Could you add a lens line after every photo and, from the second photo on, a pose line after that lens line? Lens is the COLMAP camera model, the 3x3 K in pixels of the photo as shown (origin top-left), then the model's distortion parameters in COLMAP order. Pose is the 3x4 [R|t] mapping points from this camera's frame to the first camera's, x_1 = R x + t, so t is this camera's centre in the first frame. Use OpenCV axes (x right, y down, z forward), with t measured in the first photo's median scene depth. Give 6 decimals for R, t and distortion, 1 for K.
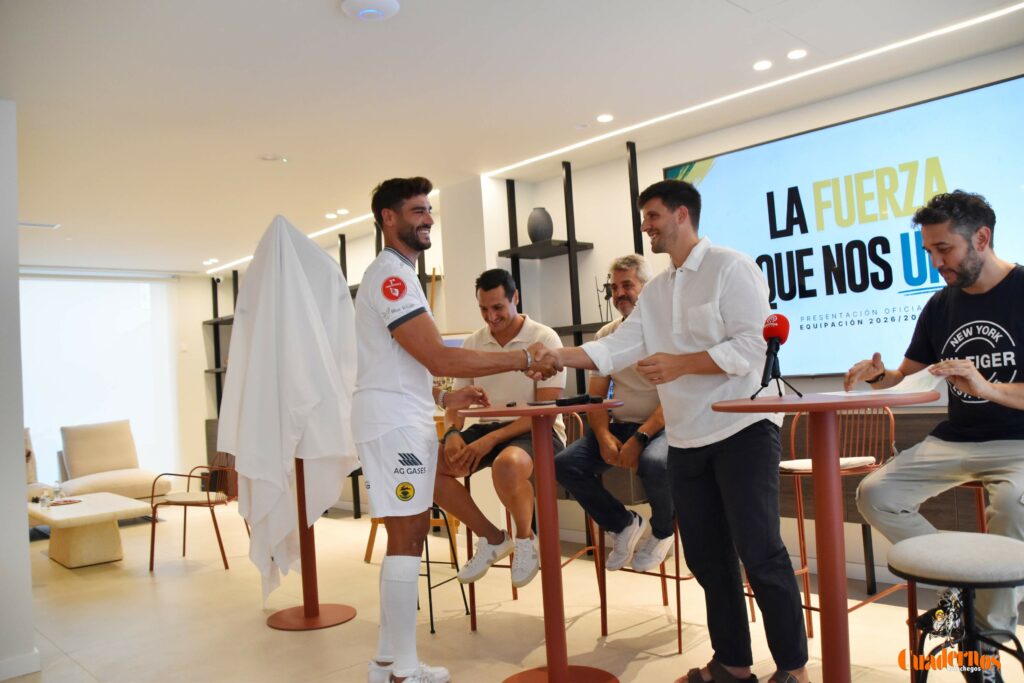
lens RADIAL K [[851.1, 0, 507.5], [0, 851.1, 338.2], [0, 0, 1]] dist [-0.153116, 0.113581]
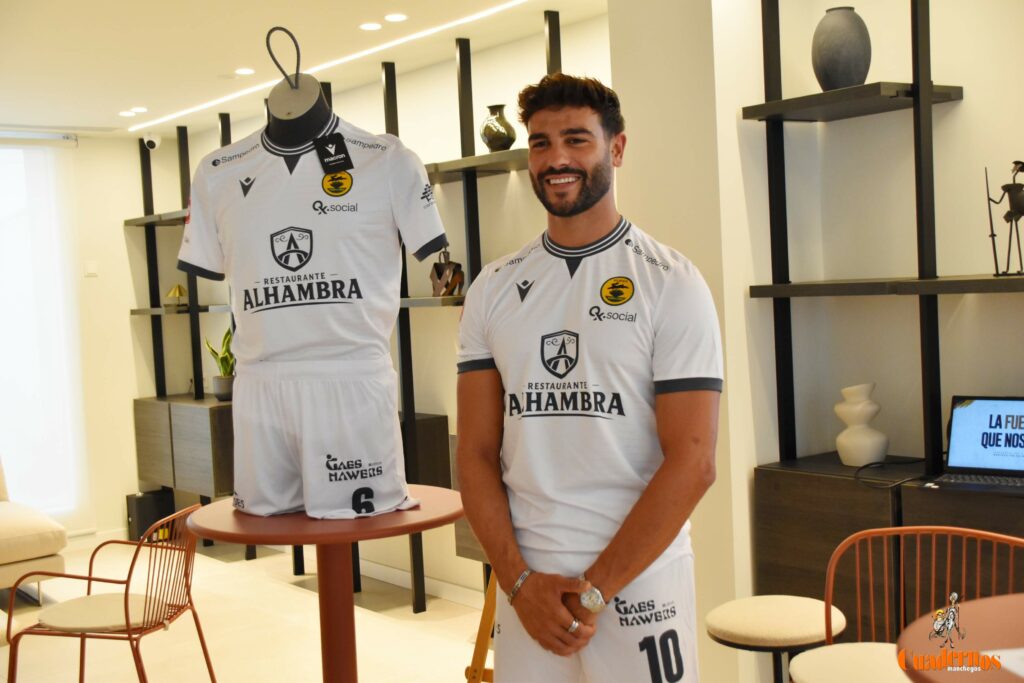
lens RADIAL K [[1313.7, 0, 481.5], [0, 1313.7, 329.7], [0, 0, 1]] dist [0.062517, 0.000000]
pose [[0.995091, 0.010725, -0.098378, -0.060546], [-0.001329, 0.995469, 0.095081, -0.038030], [0.098952, -0.094484, 0.990596, 0.205304]]
